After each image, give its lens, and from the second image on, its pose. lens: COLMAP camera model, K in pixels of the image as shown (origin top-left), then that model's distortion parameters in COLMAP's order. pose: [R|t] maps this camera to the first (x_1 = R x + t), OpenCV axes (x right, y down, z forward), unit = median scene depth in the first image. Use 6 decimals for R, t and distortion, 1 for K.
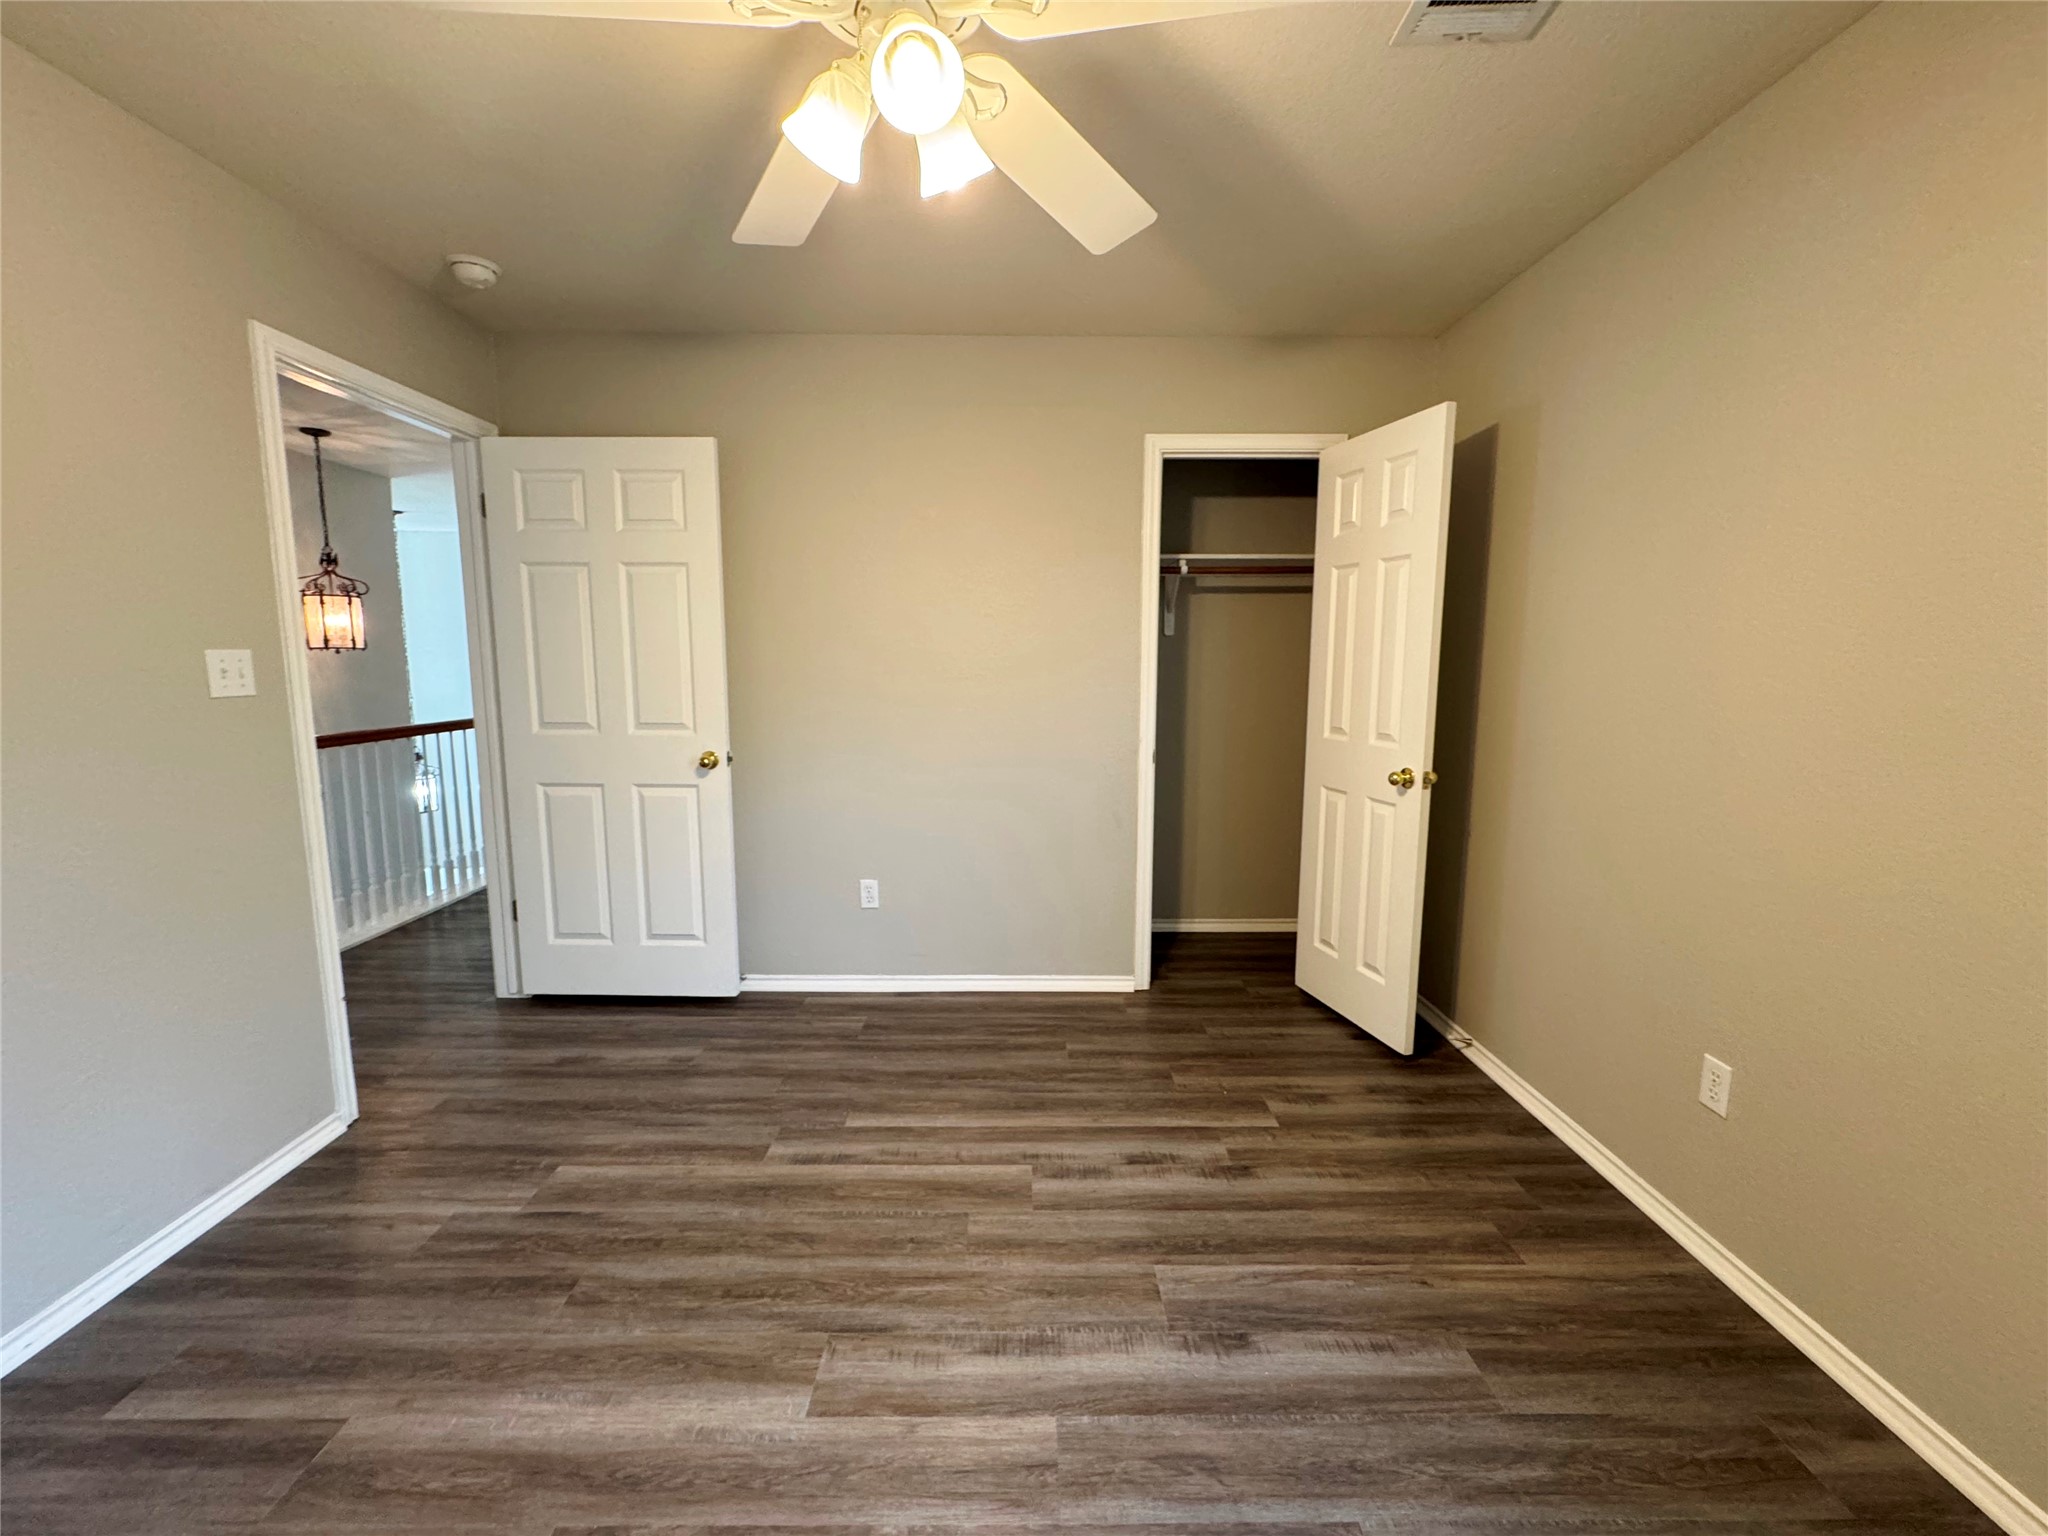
lens RADIAL K [[820.0, 0, 1025.4], [0, 820.0, 763.4], [0, 0, 1]] dist [-0.000288, -0.000772]
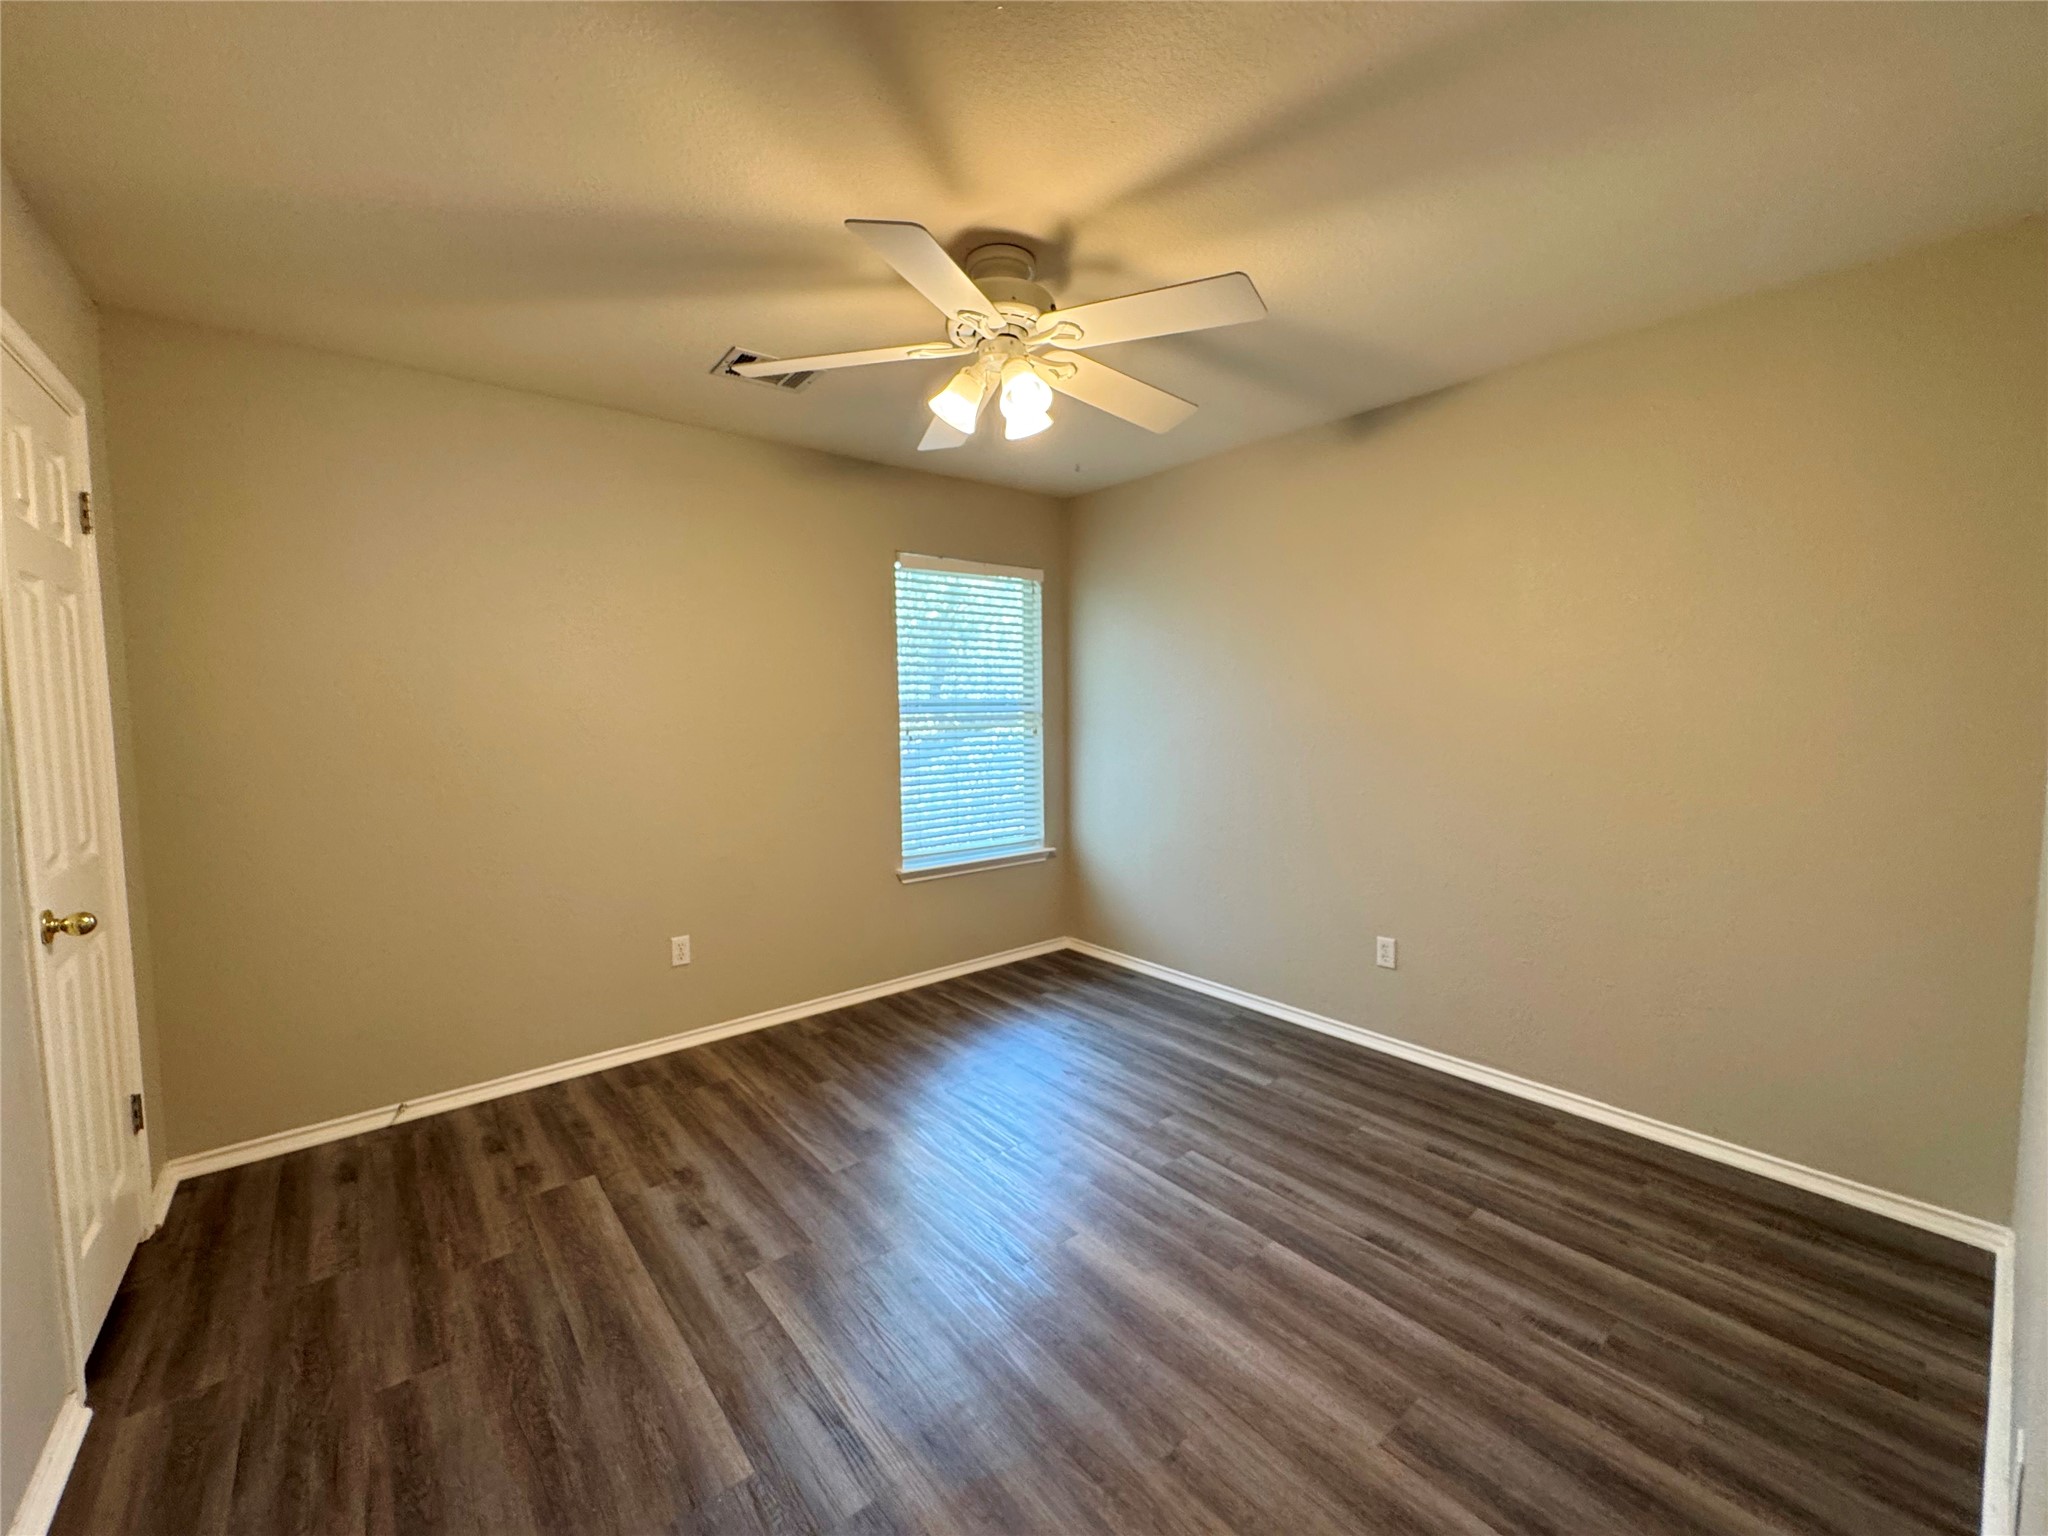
lens RADIAL K [[820.0, 0, 1025.9], [0, 820.0, 765.3], [0, 0, 1]] dist [-0.000288, -0.000772]
pose [[-0.626939, -0.049939, 0.777466, -0.884284], [0.108188, 0.982693, 0.150363, -0.173857], [-0.771520, 0.178381, -0.610686, 1.231124]]
